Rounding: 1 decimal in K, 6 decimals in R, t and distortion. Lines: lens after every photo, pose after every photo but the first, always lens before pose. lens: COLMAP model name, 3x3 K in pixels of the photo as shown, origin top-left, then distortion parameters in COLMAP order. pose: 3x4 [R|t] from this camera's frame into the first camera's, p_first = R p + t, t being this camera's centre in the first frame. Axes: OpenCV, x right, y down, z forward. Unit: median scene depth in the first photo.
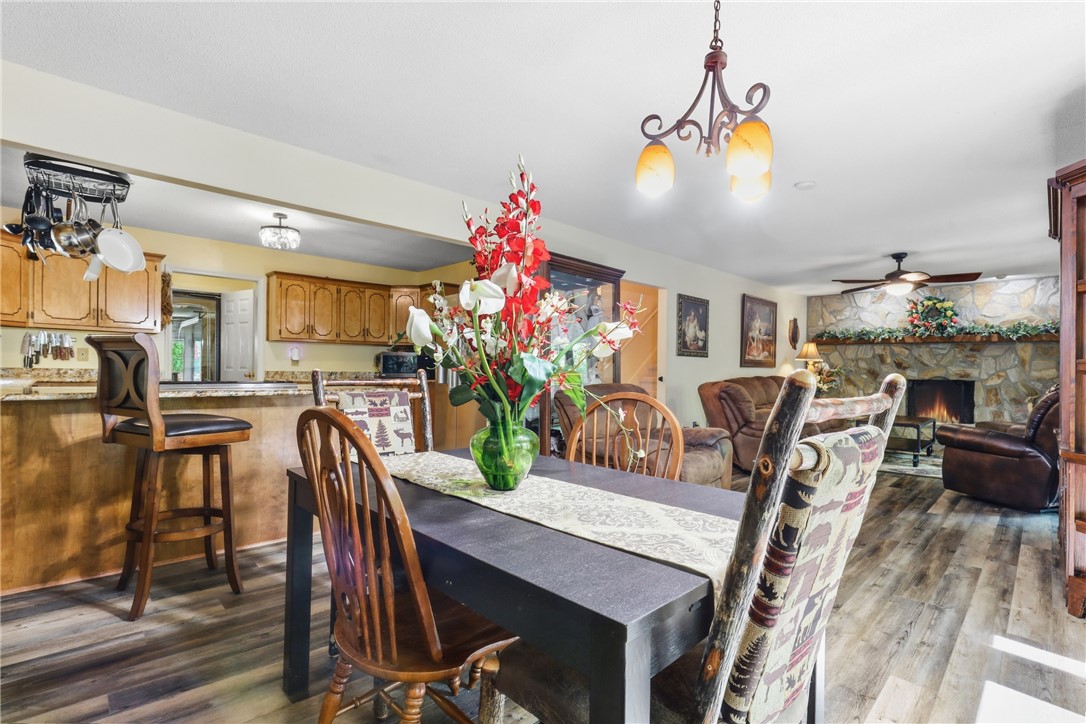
lens RADIAL K [[499.3, 0, 550.0], [0, 499.3, 370.4], [0, 0, 1]] dist [-0.020577, 0.000855]
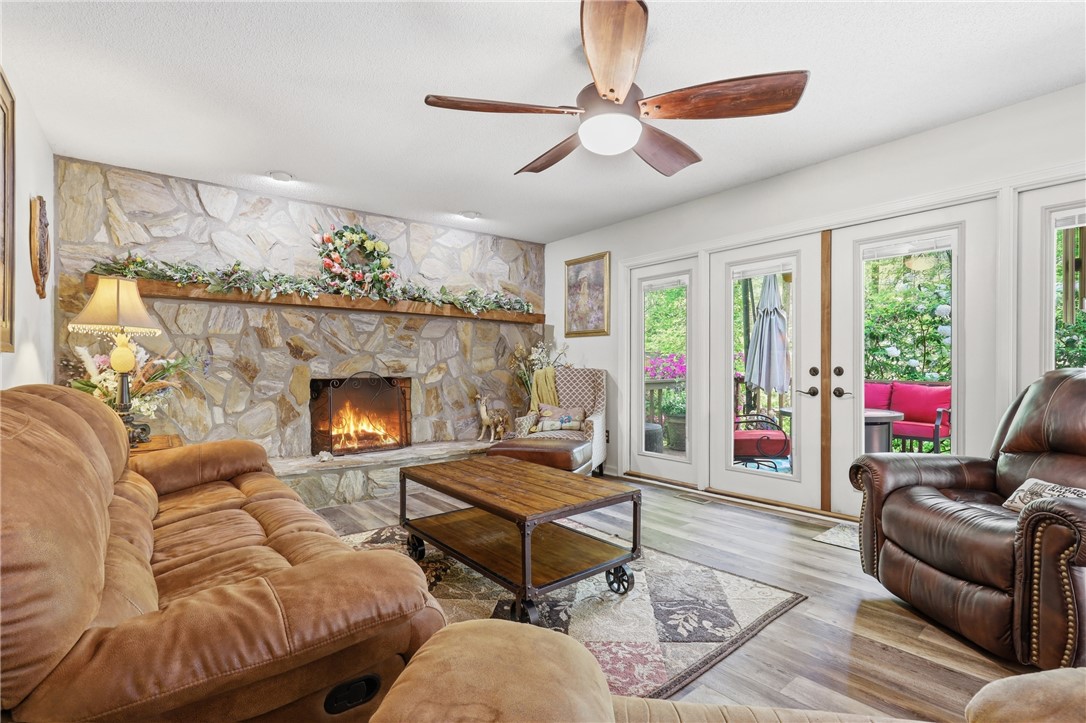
lens RADIAL K [[499.3, 0, 540.1], [0, 499.3, 372.5], [0, 0, 1]] dist [-0.020577, 0.000855]
pose [[0.075715, -0.023585, 0.996851, 0.238470], [0.009285, 0.999694, 0.022947, 0.002123], [-0.997086, 0.007519, 0.075911, 0.771550]]
